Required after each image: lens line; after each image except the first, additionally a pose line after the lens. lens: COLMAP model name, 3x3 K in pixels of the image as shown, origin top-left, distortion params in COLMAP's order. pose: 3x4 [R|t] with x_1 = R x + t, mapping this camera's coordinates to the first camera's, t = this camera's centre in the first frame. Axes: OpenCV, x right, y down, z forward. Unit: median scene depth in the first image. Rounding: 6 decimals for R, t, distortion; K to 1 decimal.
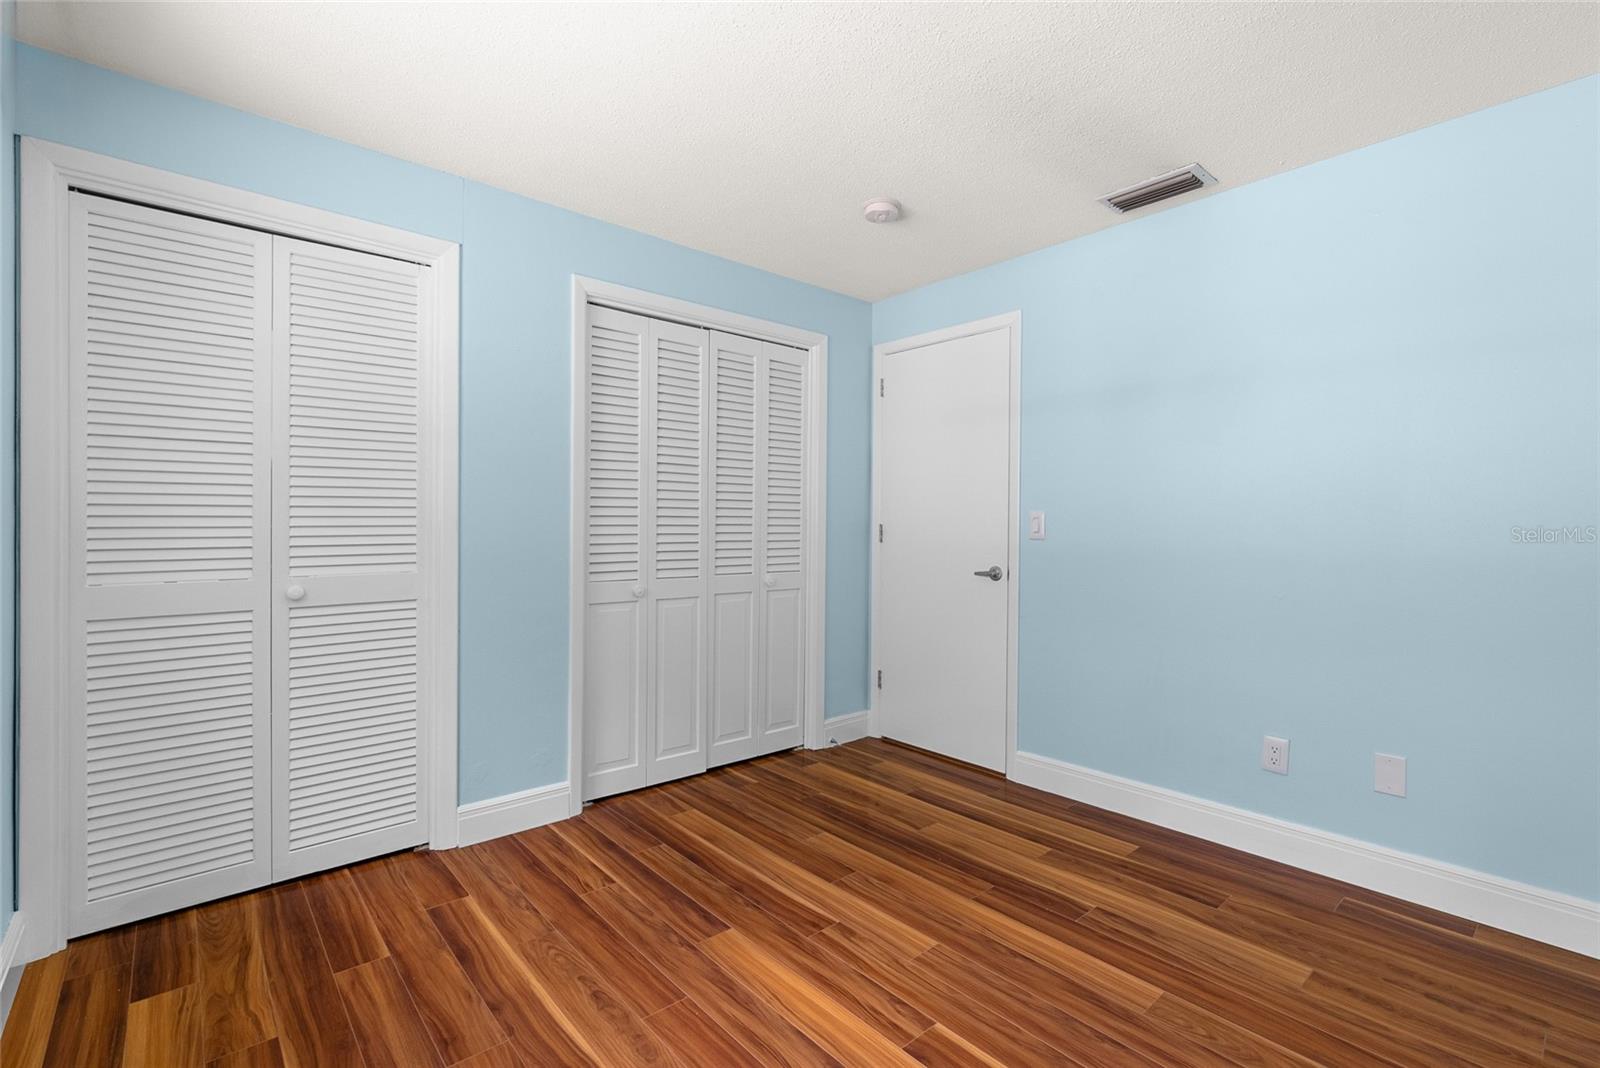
lens RADIAL K [[725.5, 0, 803.6], [0, 725.5, 528.7], [0, 0, 1]] dist [-0.002822, 0.000364]
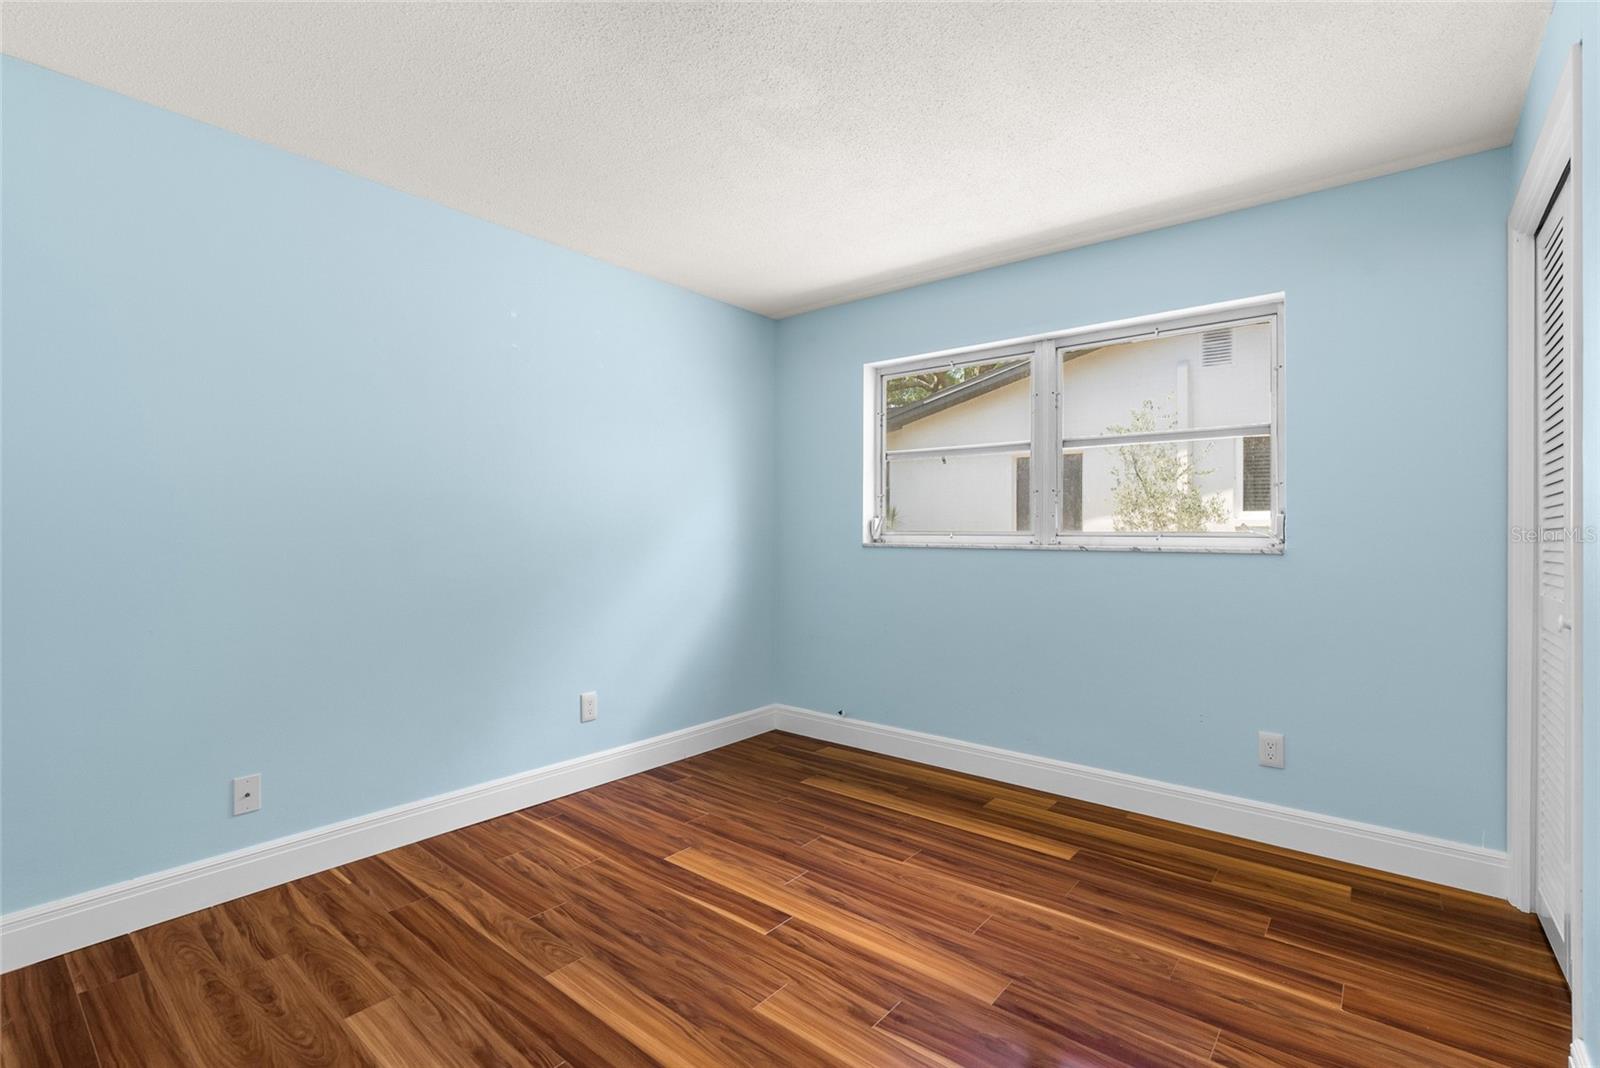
lens RADIAL K [[725.5, 0, 803.6], [0, 725.5, 528.7], [0, 0, 1]] dist [-0.002822, 0.000364]
pose [[-0.986825, -0.009431, -0.161518, 0.298640], [-0.009157, 0.999955, -0.002442, -0.007452], [0.161534, -0.000931, -0.986867, 2.051486]]
